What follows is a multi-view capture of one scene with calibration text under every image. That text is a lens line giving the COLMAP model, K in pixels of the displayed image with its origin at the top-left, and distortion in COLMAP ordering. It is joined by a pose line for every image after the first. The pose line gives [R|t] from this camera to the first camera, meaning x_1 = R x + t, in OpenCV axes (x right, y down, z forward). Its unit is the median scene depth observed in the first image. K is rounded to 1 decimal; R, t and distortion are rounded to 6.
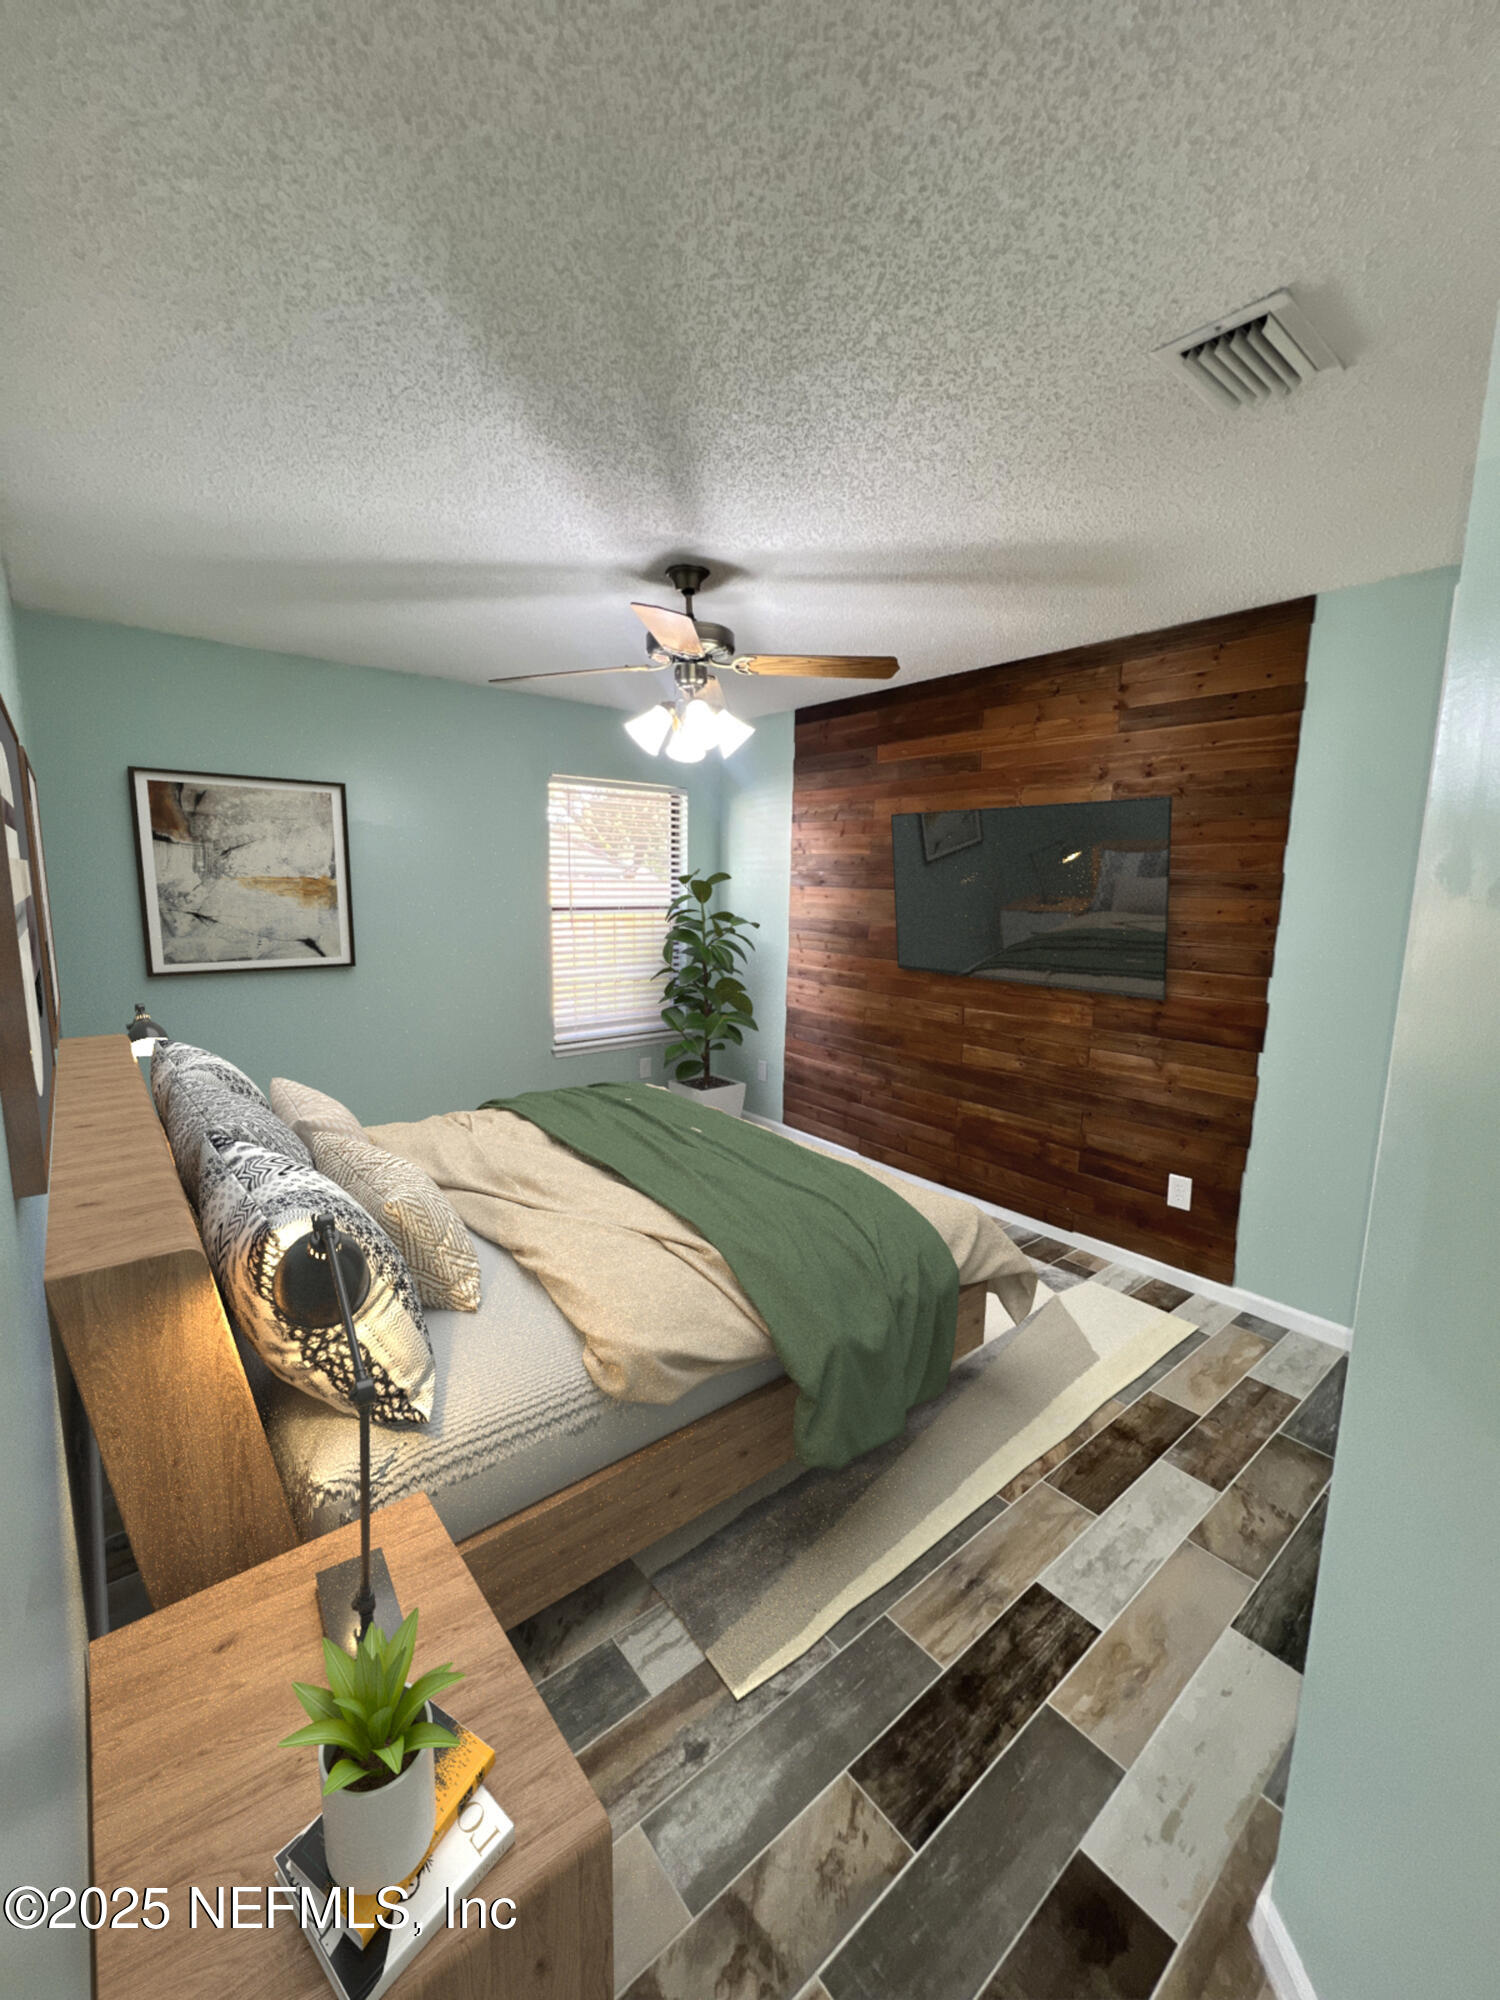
lens RADIAL K [[806.0, 0, 746.8], [0, 806.0, 999.9], [0, 0, 1]] dist [0.003403, 0.000884]
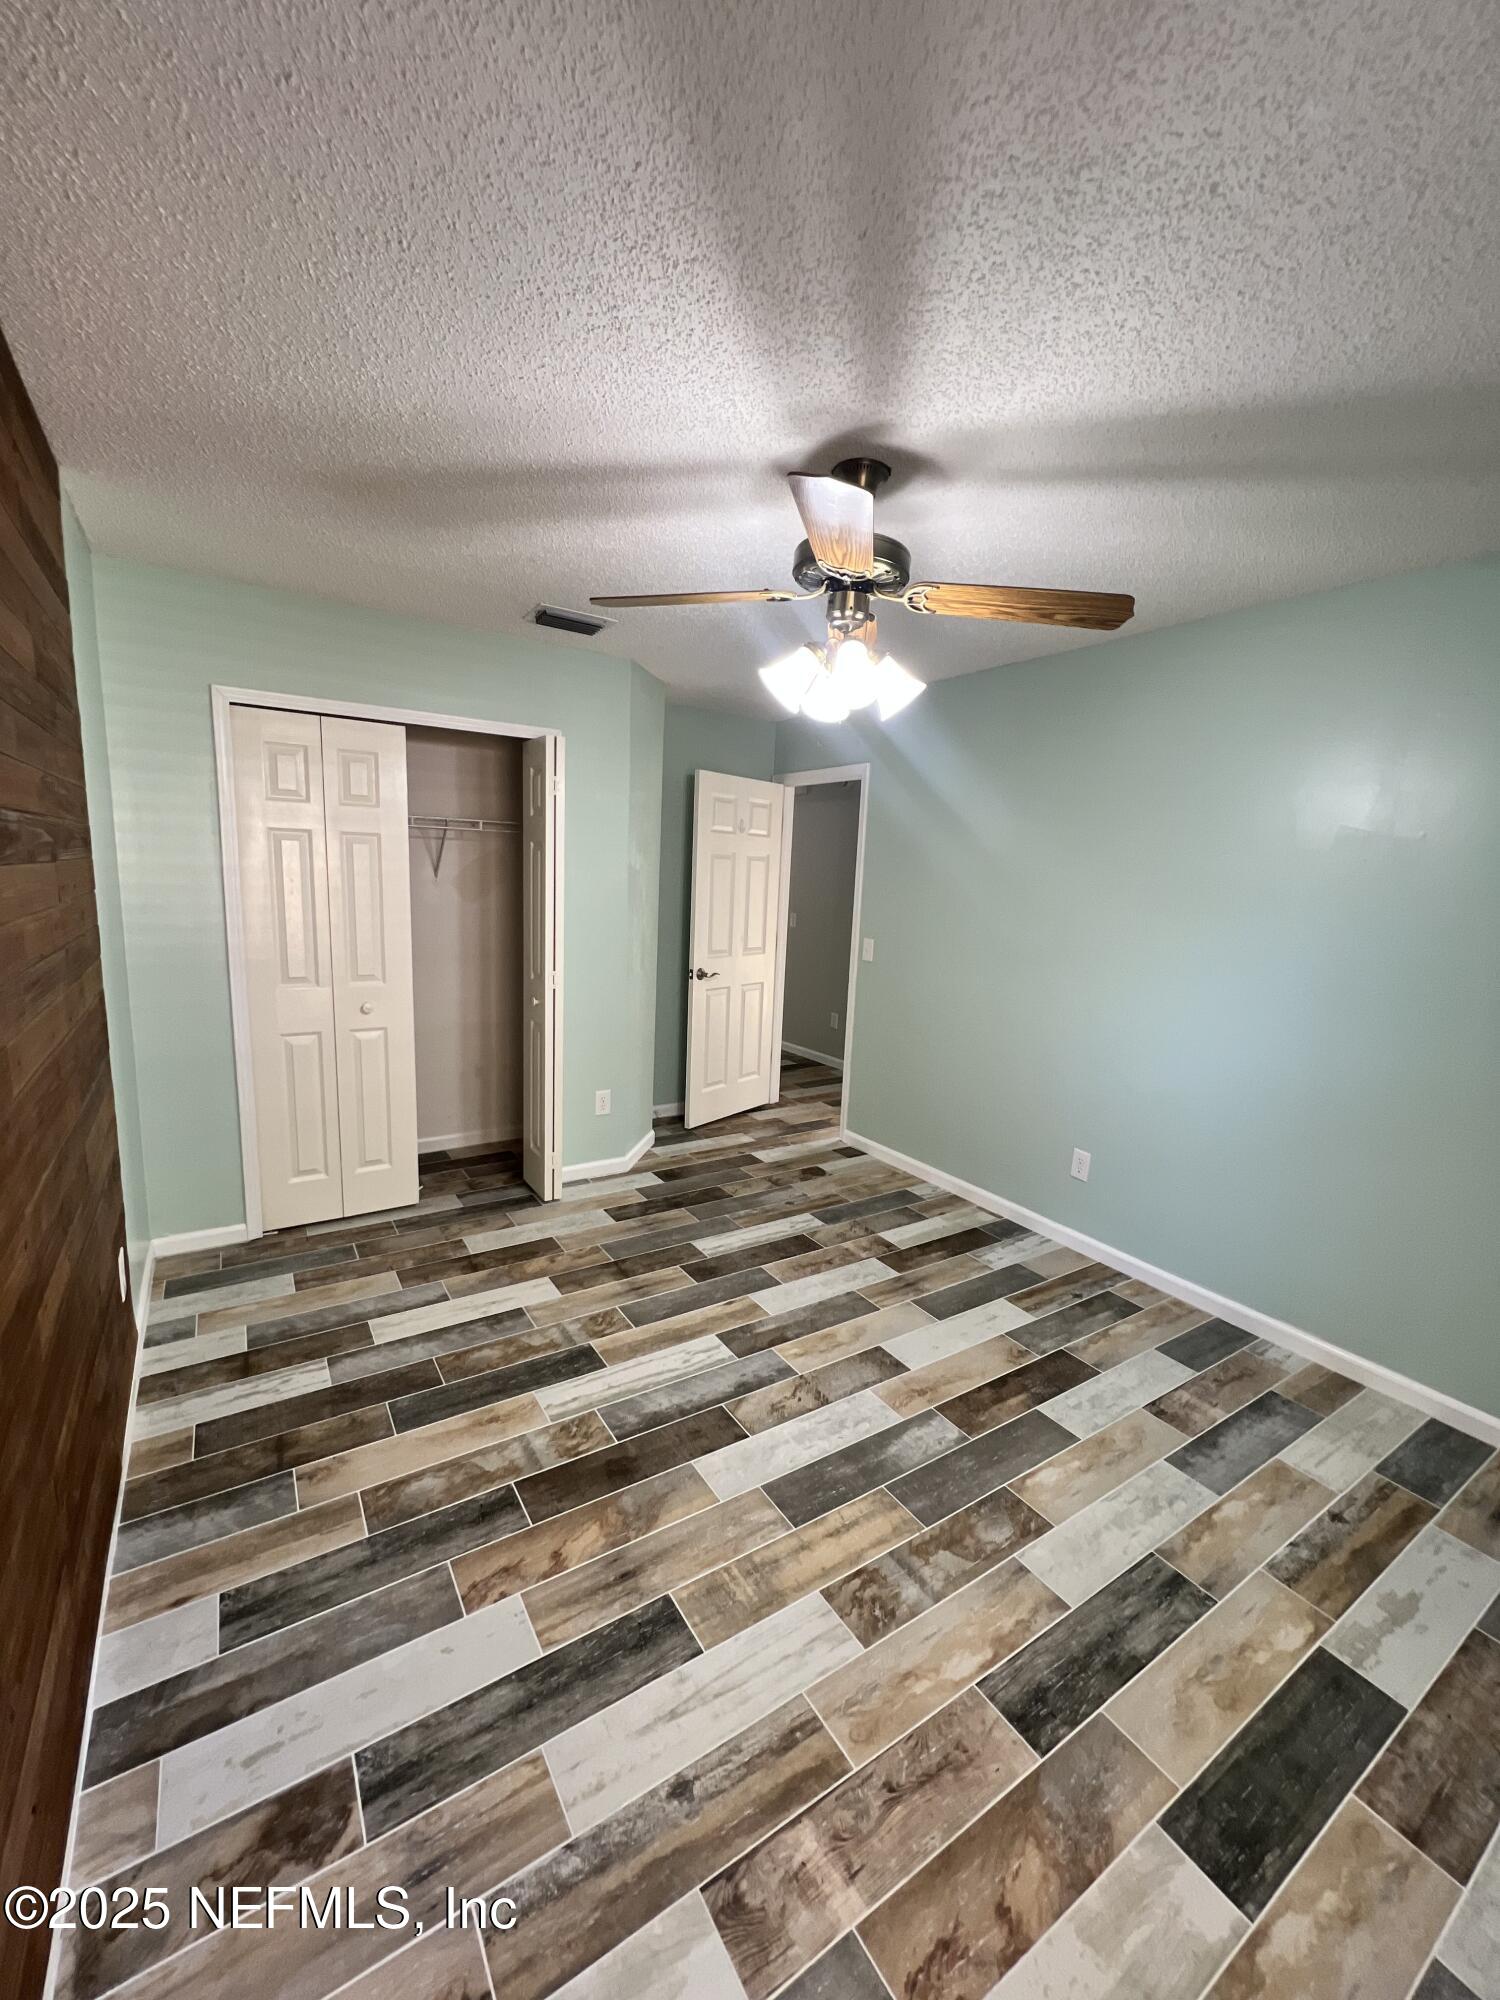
lens RADIAL K [[806.0, 0, 747.4], [0, 806.0, 1001.3], [0, 0, 1]] dist [0.003403, 0.000884]
pose [[-0.992046, -0.077394, 0.099272, -0.122365], [-0.044289, 0.952832, 0.300250, -0.439426], [-0.117827, 0.293465, -0.948681, 2.962454]]
